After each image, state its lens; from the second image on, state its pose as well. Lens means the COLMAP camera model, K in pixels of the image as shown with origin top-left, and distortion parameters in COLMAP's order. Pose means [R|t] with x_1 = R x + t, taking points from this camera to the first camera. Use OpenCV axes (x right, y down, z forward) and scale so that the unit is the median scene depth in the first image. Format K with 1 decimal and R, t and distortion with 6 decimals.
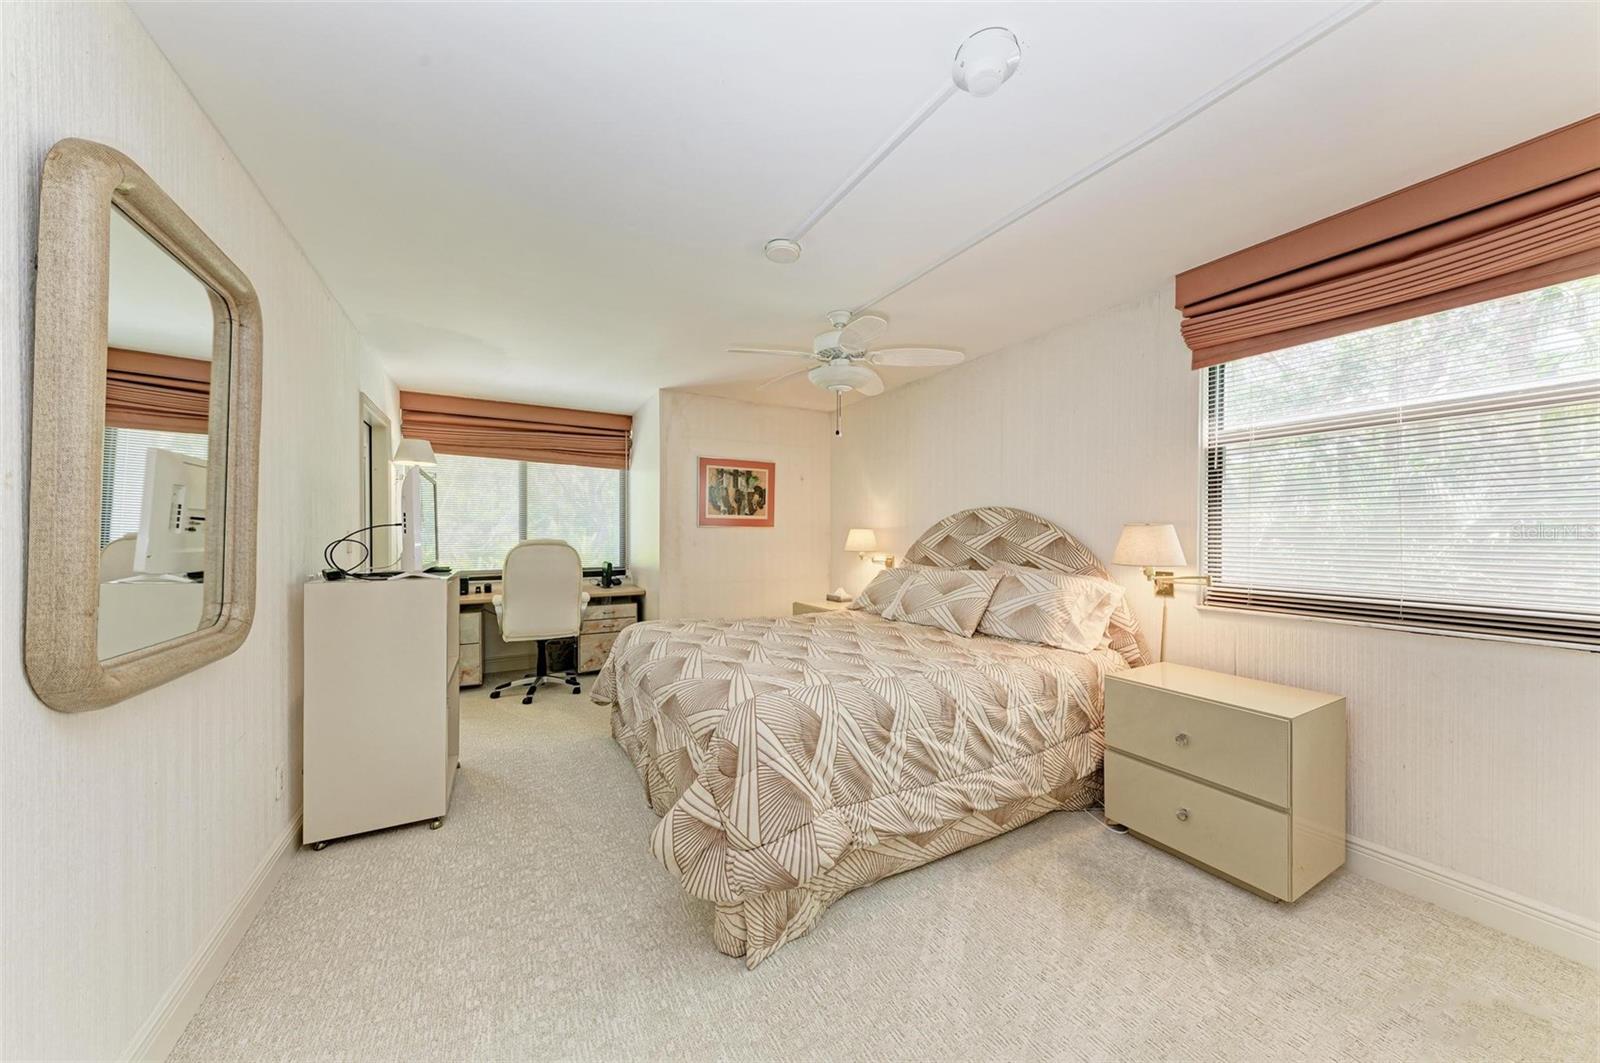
lens RADIAL K [[542.8, 0, 809.0], [0, 542.8, 535.8], [0, 0, 1]] dist [0.001149, 0.000026]
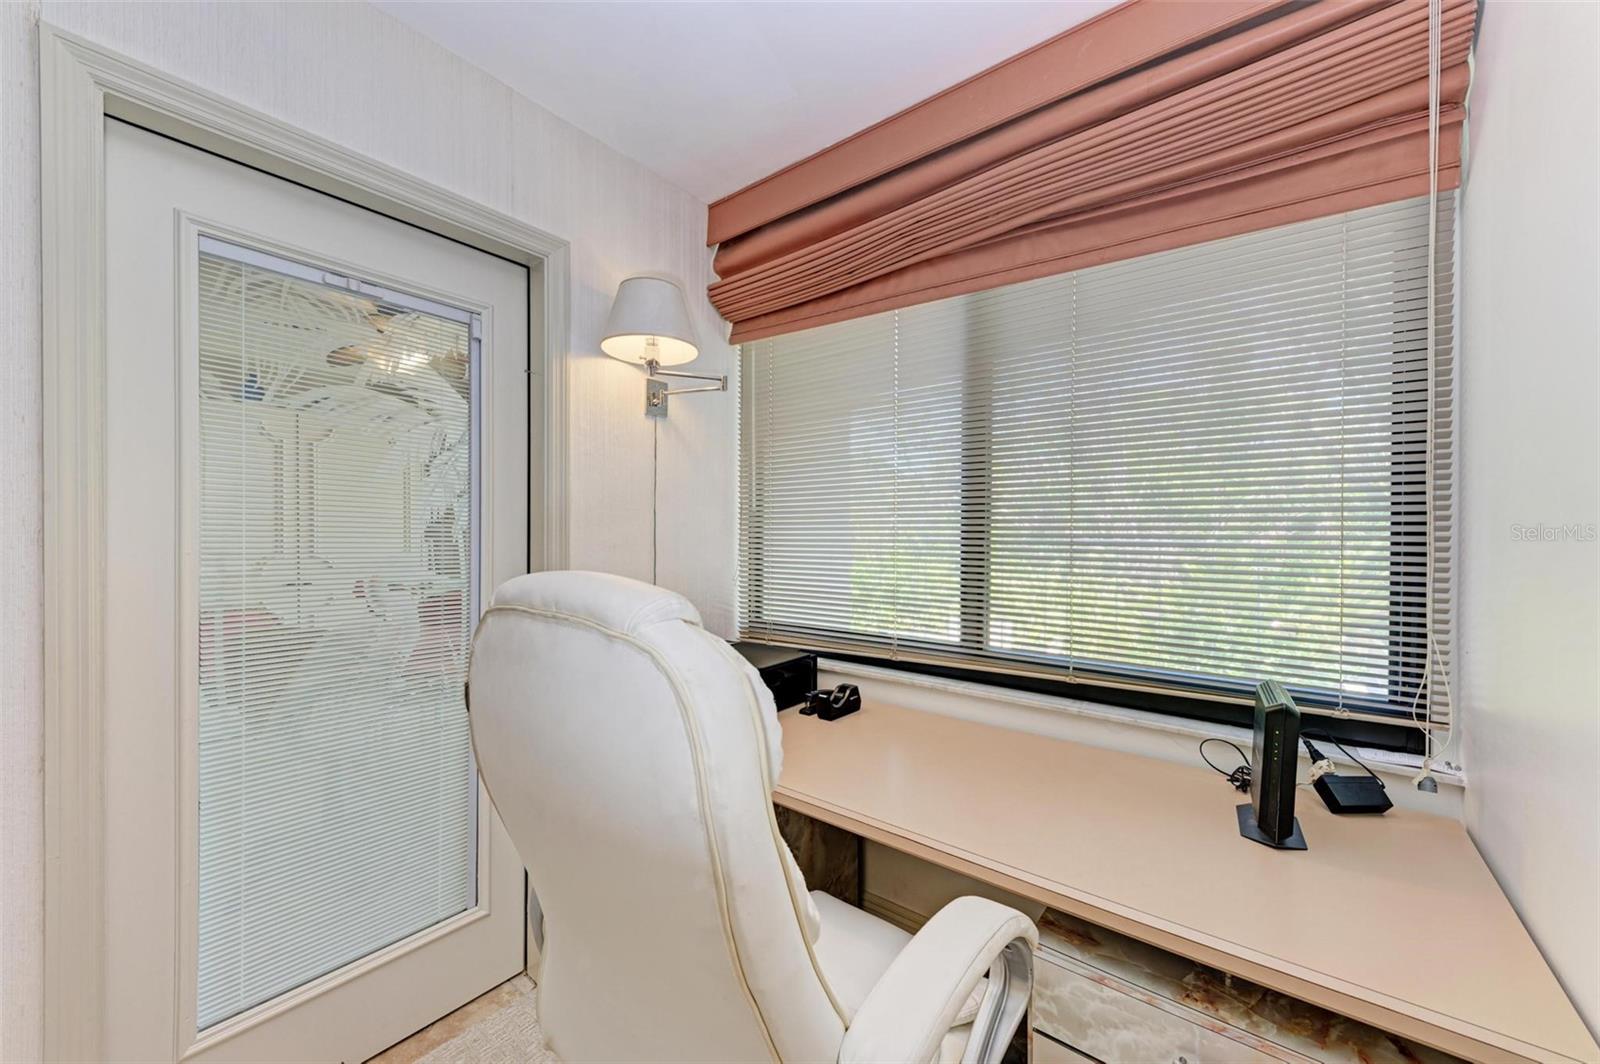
lens RADIAL K [[631.3, 0, 806.7], [0, 631.3, 538.7], [0, 0, 1]] dist [0.020342, 0.000100]
pose [[0.386294, 0.001346, -0.922375, -0.250132], [-0.004557, 0.999990, -0.000449, -0.002555], [0.922364, 0.004377, 0.386297, 0.835843]]
